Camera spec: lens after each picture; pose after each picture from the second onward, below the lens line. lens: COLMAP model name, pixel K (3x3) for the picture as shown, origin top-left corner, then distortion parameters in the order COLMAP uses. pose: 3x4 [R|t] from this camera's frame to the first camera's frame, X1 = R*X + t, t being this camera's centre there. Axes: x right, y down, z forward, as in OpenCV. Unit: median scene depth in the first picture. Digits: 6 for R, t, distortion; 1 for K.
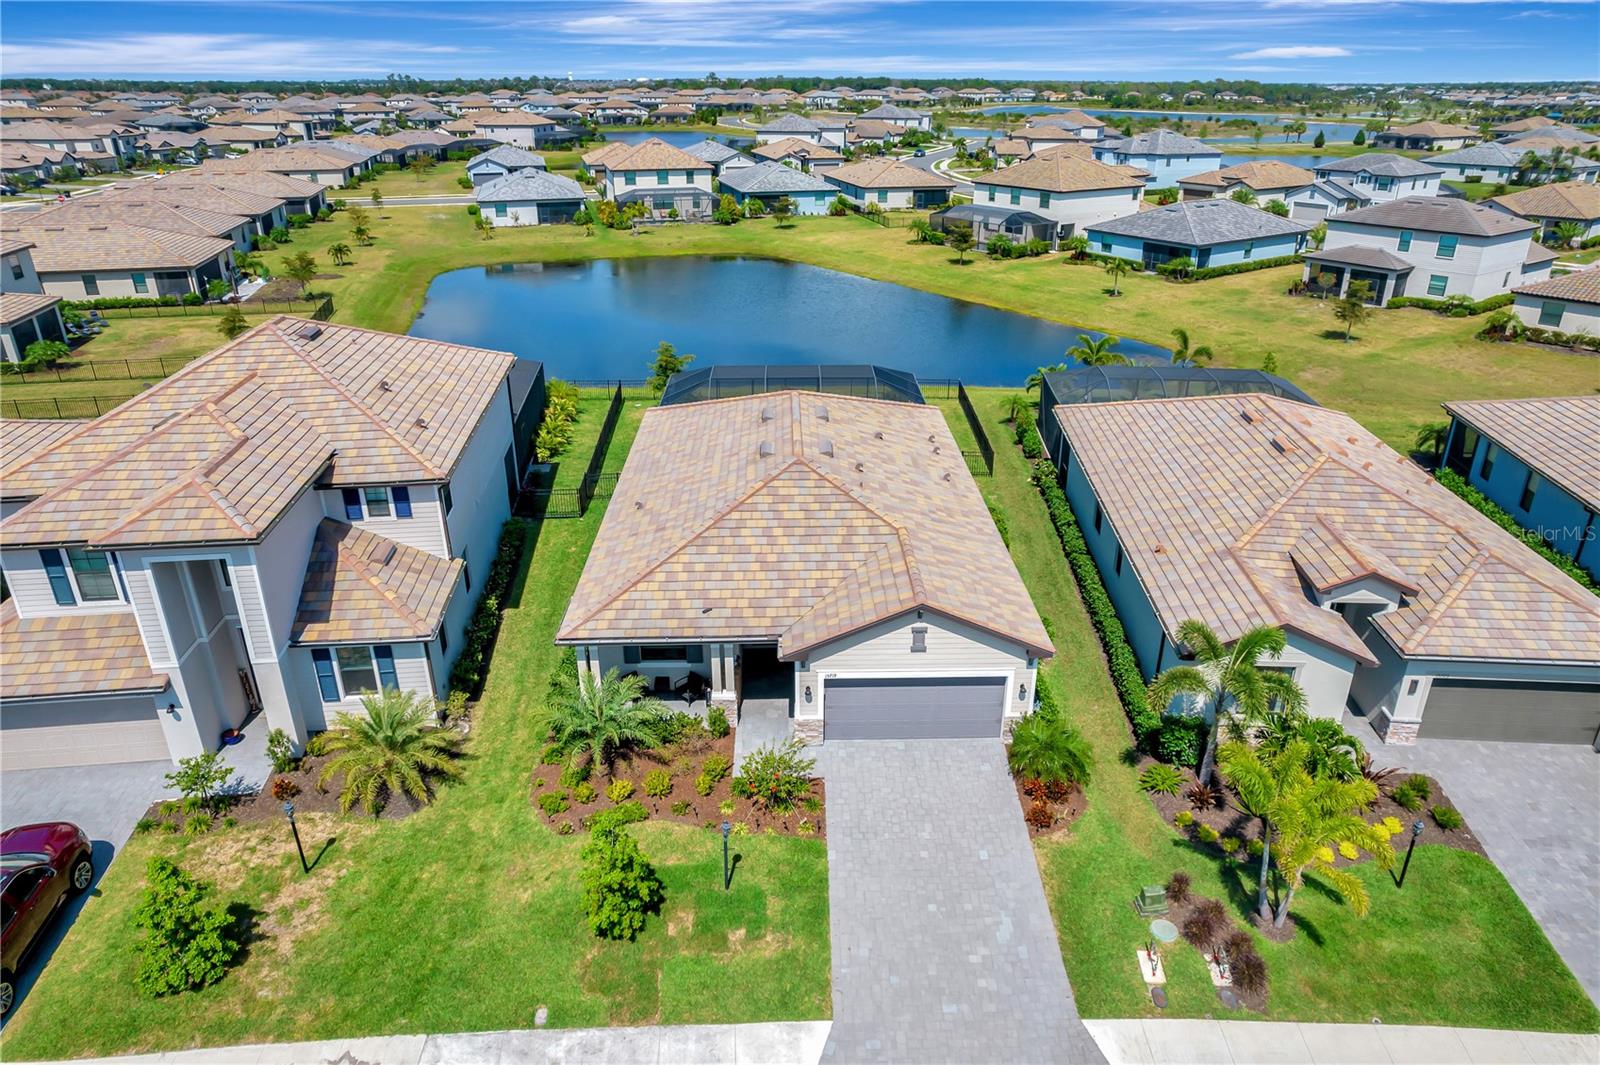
lens RADIAL K [[1082.8, 0, 800.0], [0, 1082.8, 532.5], [0, 0, 1]] dist [-0.072064, 0.039528]
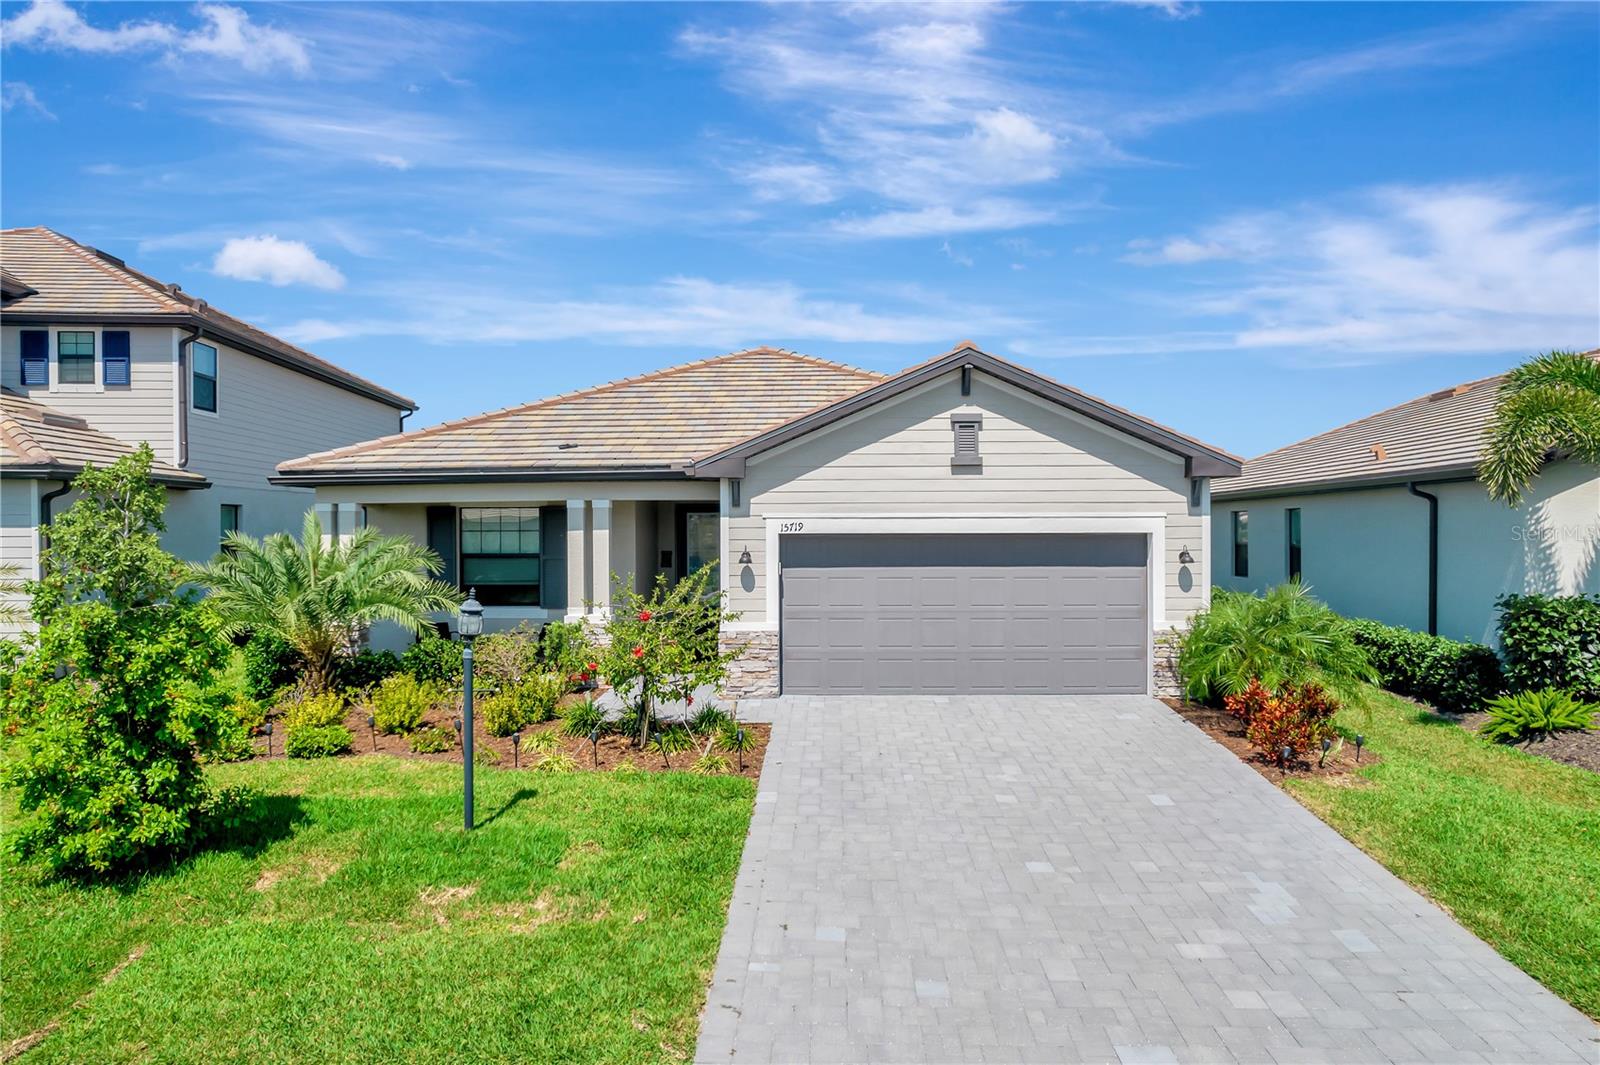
lens RADIAL K [[1082.8, 0, 800.0], [0, 1082.8, 532.5], [0, 0, 1]] dist [-0.072064, 0.039528]
pose [[0.999286, 0.001137, -0.037763, 0.056837], [-0.016798, 0.908676, -0.417164, 0.379735], [0.033840, 0.417501, 0.908046, 0.614243]]
